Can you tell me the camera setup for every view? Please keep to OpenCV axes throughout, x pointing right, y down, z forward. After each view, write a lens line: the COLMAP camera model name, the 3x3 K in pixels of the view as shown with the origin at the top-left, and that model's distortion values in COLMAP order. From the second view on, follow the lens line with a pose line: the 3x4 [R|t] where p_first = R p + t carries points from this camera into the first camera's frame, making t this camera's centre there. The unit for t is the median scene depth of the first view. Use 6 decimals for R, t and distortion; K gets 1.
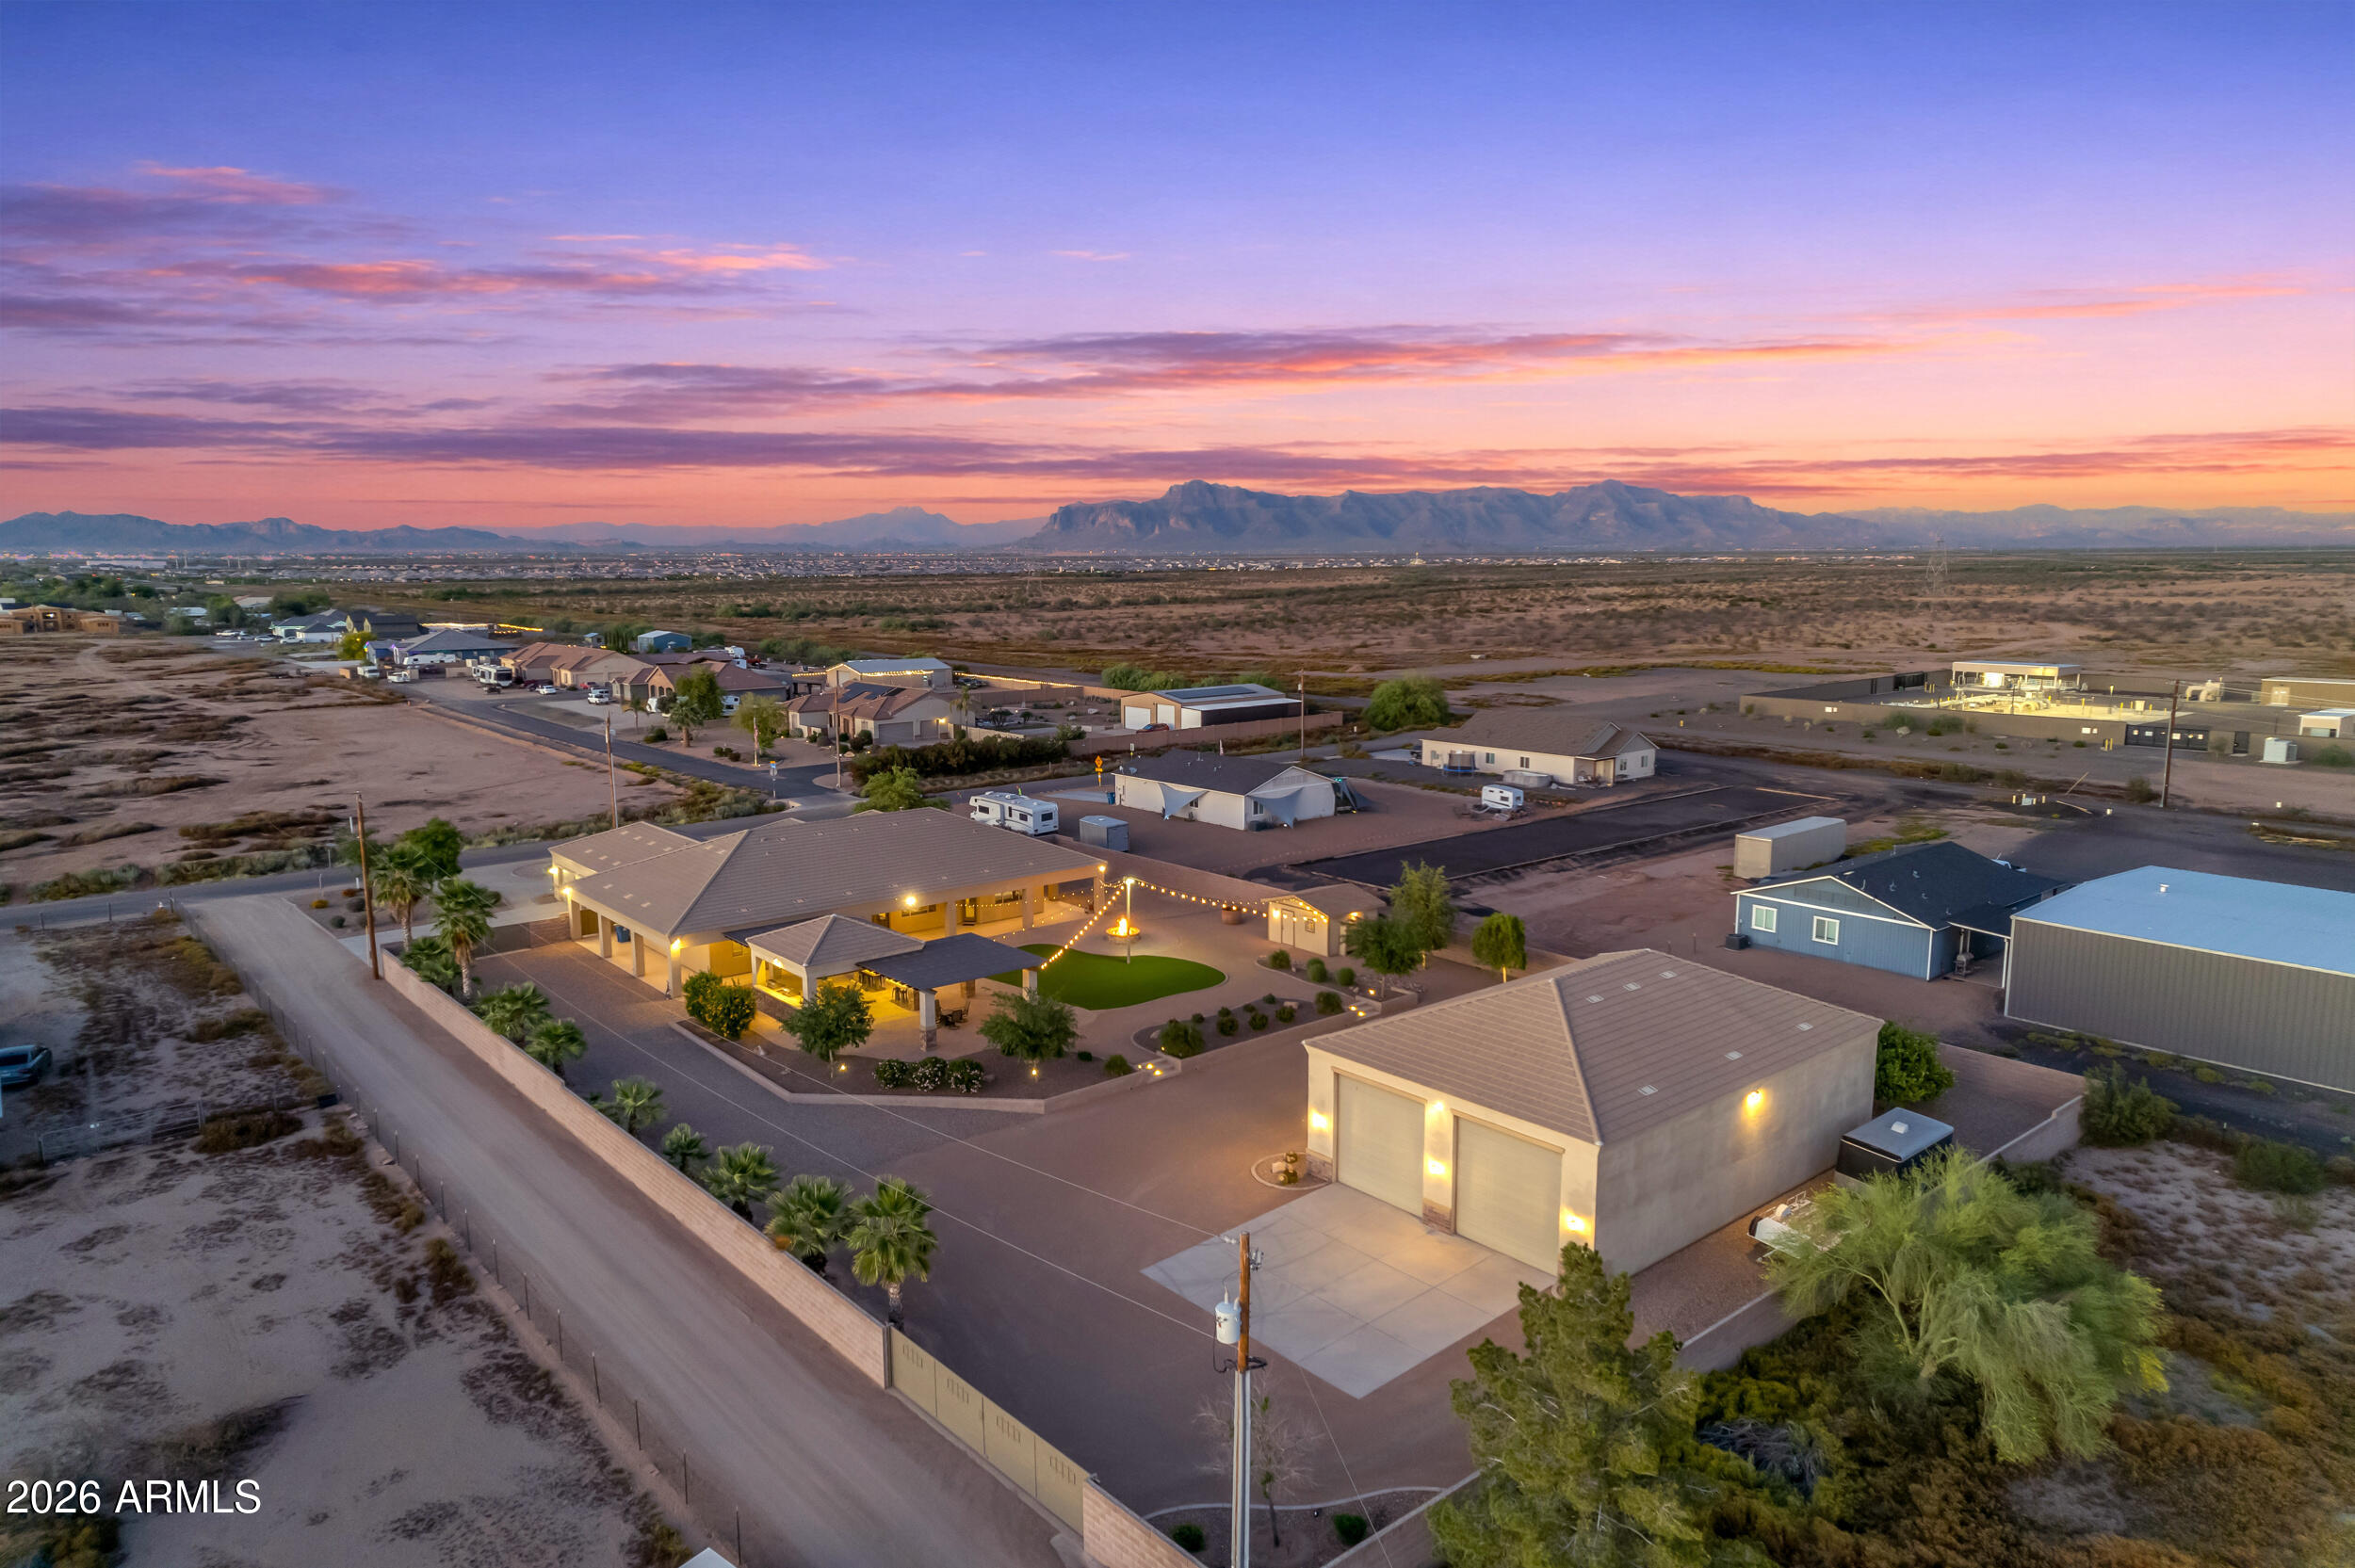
lens RADIAL K [[1475.1, 0, 1177.5], [0, 1475.1, 784.0], [0, 0, 1]] dist [0.005131, 0.036315]
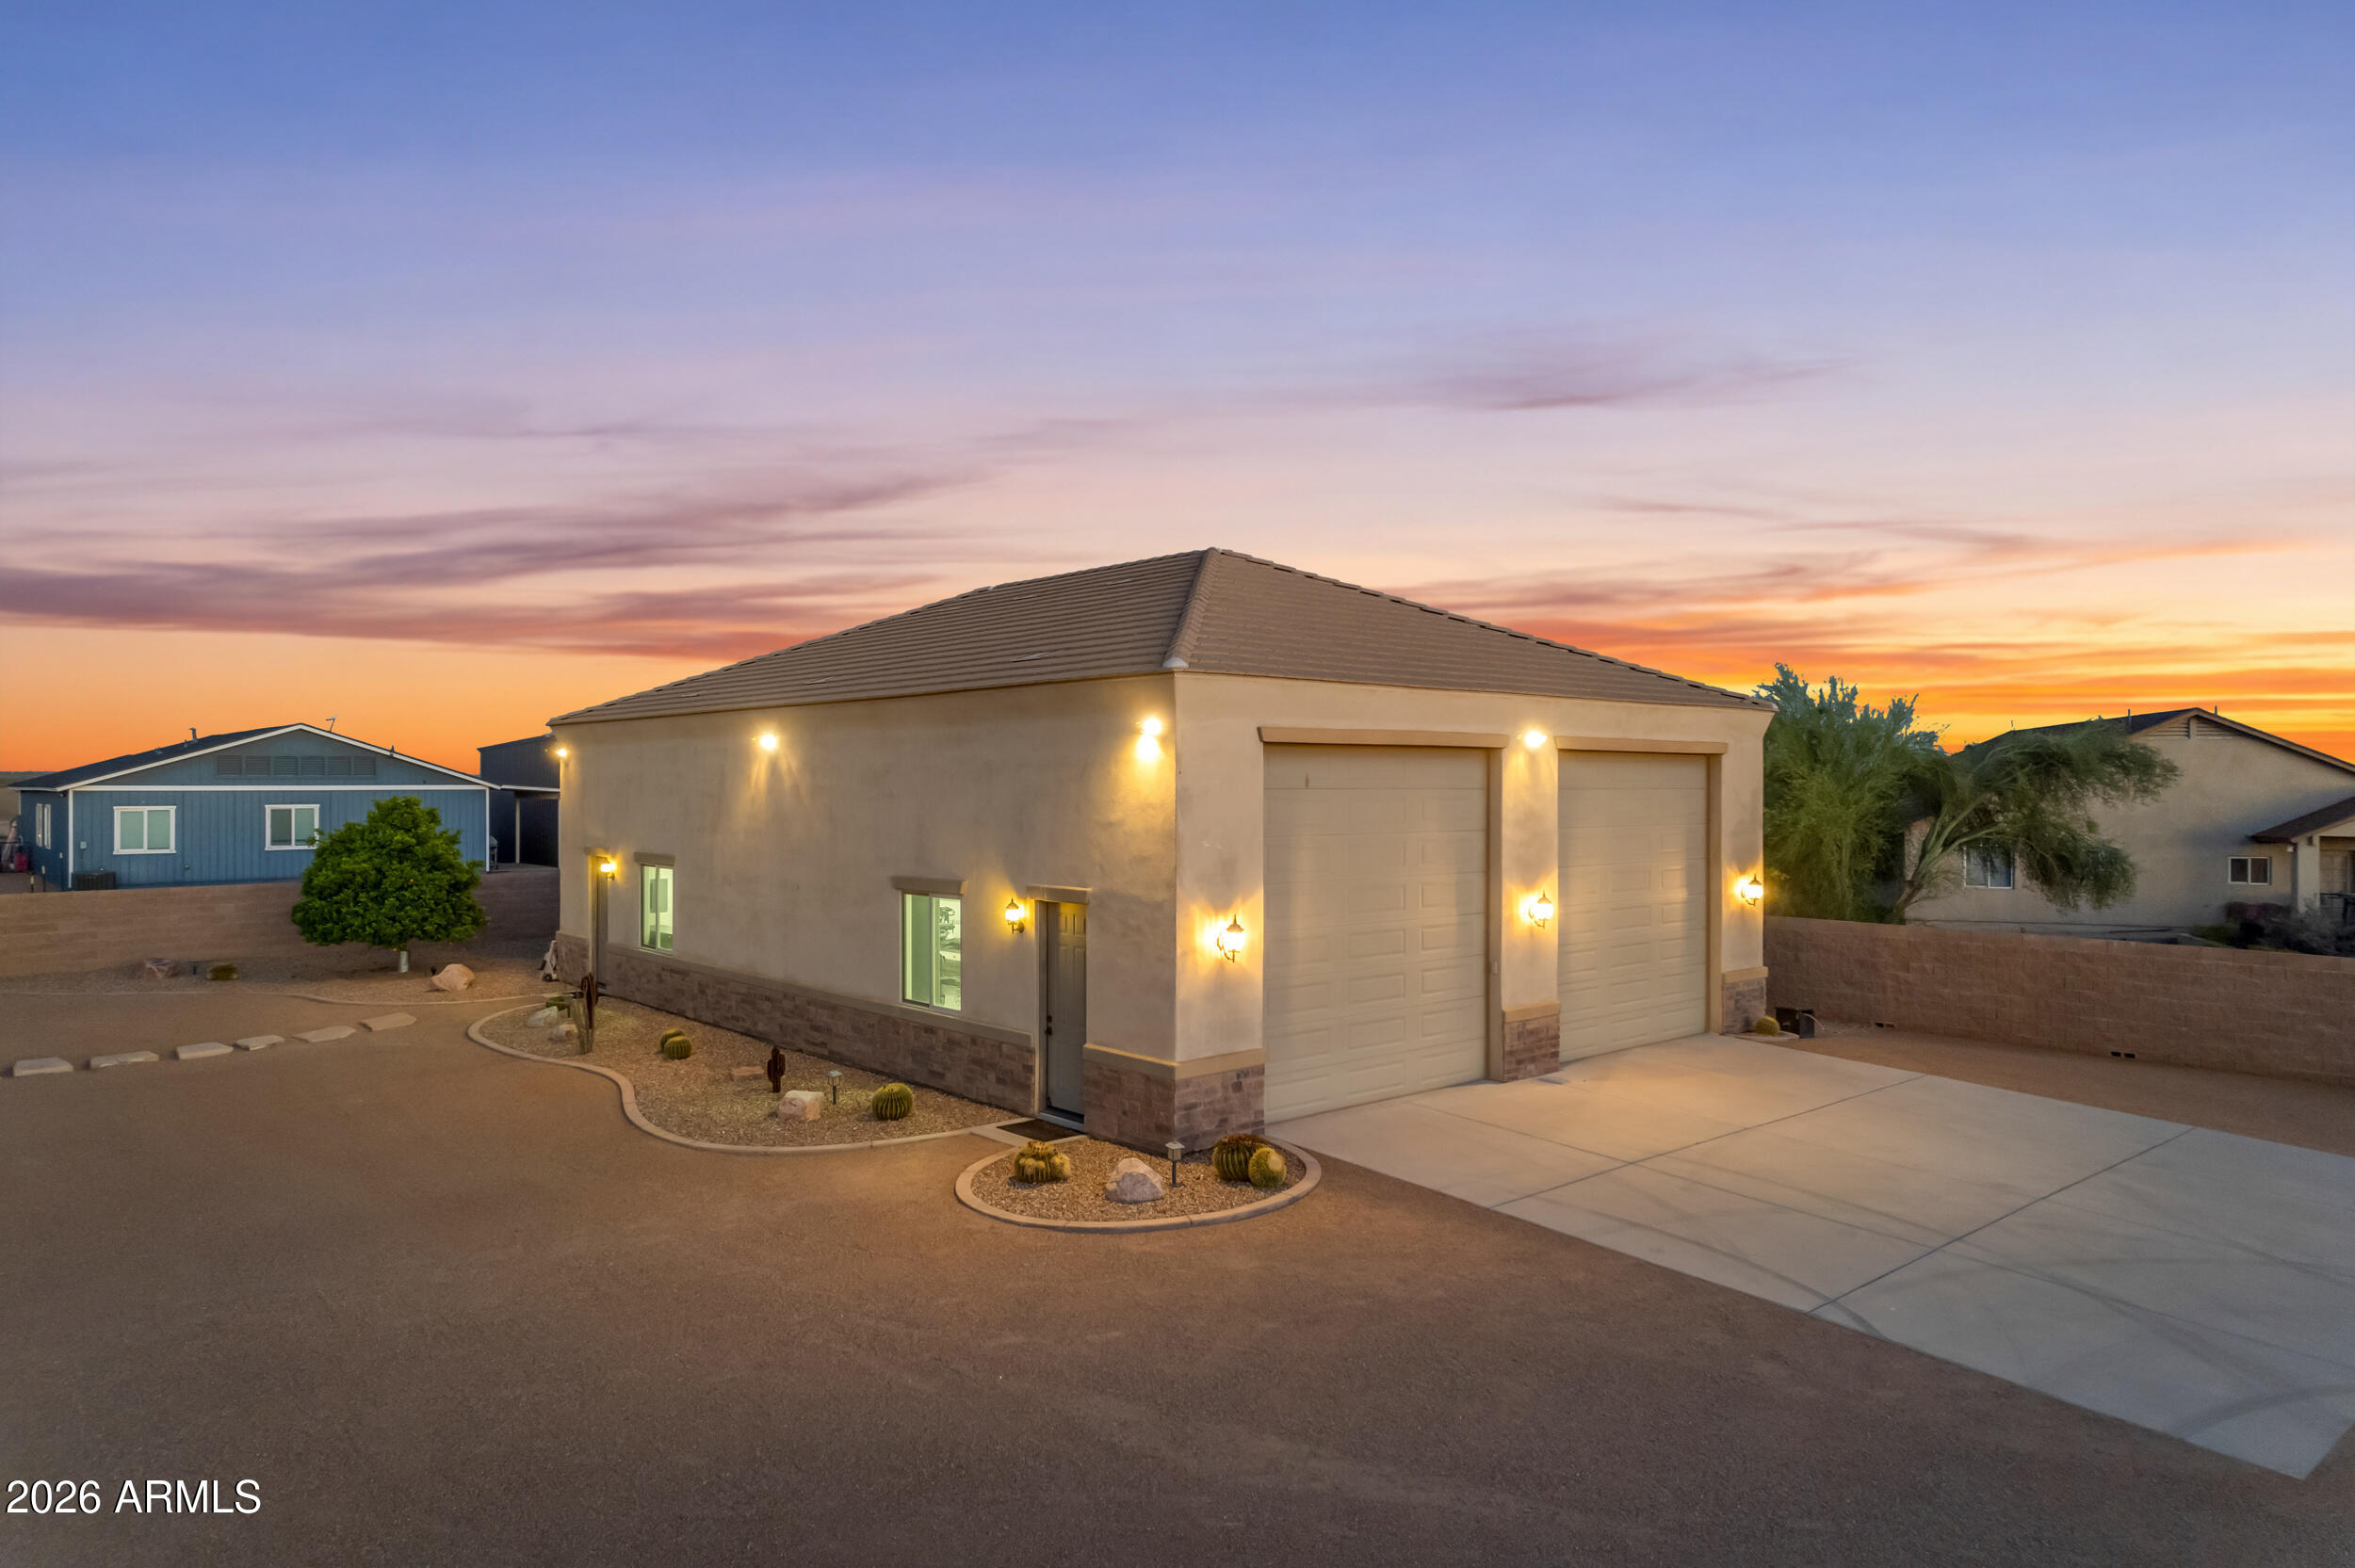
lens RADIAL K [[1475.1, 0, 1177.5], [0, 1475.1, 784.0], [0, 0, 1]] dist [0.005131, 0.036315]
pose [[-0.018643, 0.006964, 0.999802, -0.123786], [0.147745, 0.989017, -0.004134, 0.129262], [-0.988850, 0.147639, -0.019467, 0.653829]]
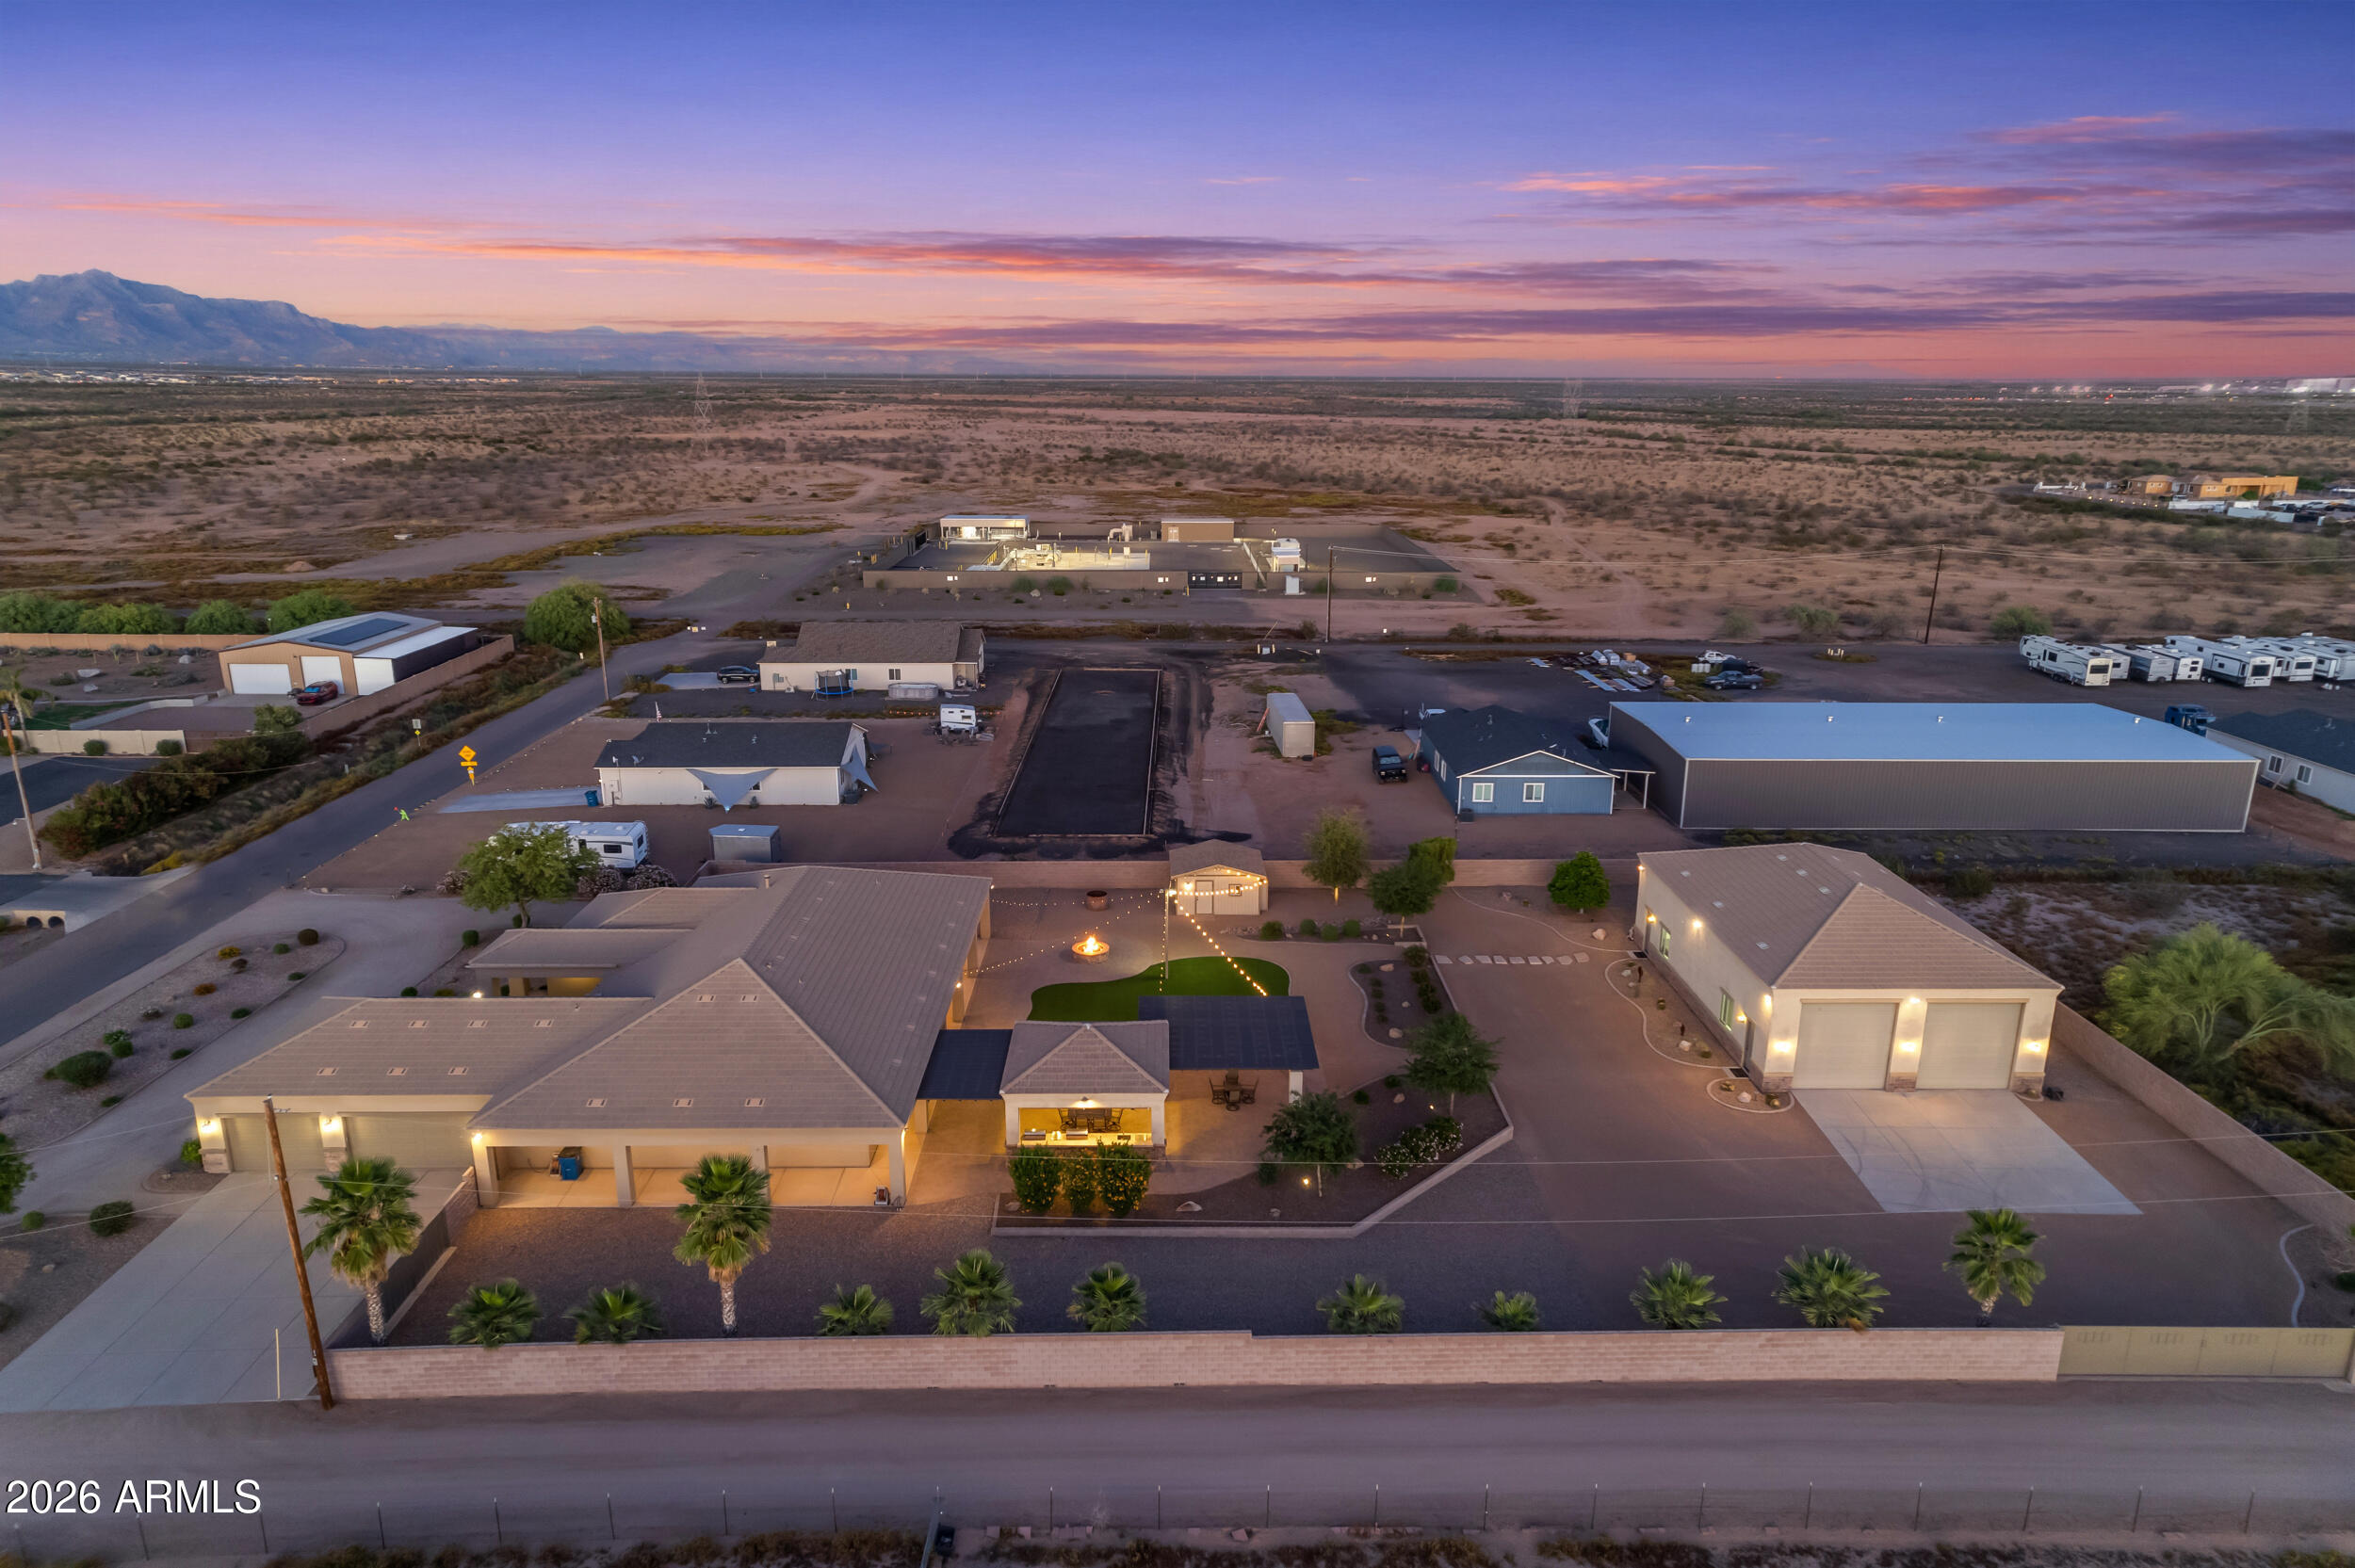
lens RADIAL K [[1475.1, 0, 1177.5], [0, 1475.1, 784.0], [0, 0, 1]] dist [0.005131, 0.036315]
pose [[0.638353, -0.199500, 0.743441, -0.690241], [0.111693, 0.979615, 0.166972, -0.152462], [-0.761597, -0.023550, 0.647623, 0.388563]]
